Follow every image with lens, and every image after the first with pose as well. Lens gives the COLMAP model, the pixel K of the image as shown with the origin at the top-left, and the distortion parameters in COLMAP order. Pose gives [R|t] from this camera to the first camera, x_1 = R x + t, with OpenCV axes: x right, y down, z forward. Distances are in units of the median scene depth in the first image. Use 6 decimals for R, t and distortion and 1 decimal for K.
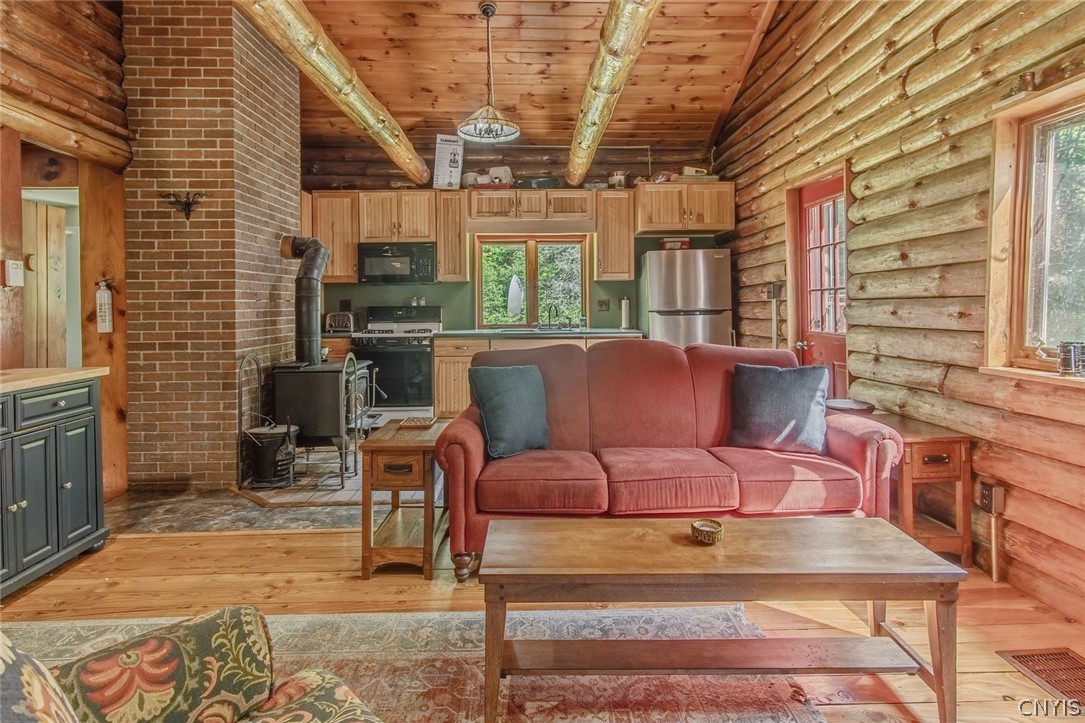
lens RADIAL K [[596.4, 0, 546.4], [0, 596.4, 310.5], [0, 0, 1]] dist [0.003295, 0.001024]
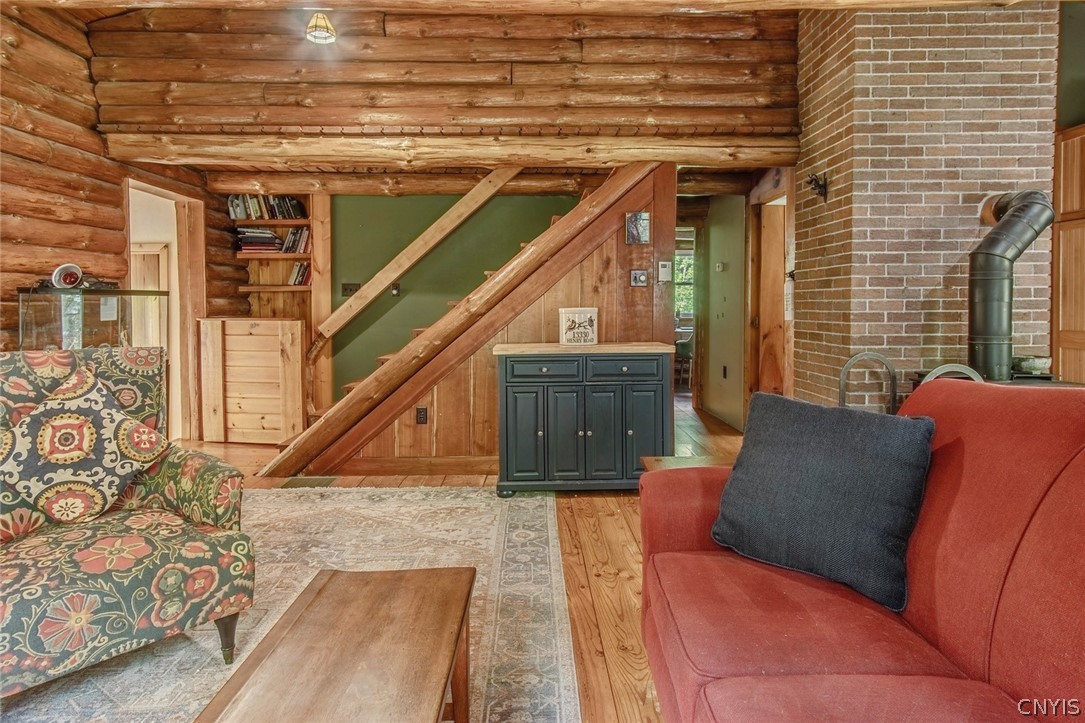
lens RADIAL K [[593.9, 0, 540.1], [0, 593.9, 318.3], [0, 0, 1]] dist [0.007443, 0.000545]
pose [[-0.017185, 0.030447, -0.999389, 0.301695], [-0.005695, 0.999517, 0.030548, 0.002664], [0.999836, 0.006217, -0.017003, 0.500275]]
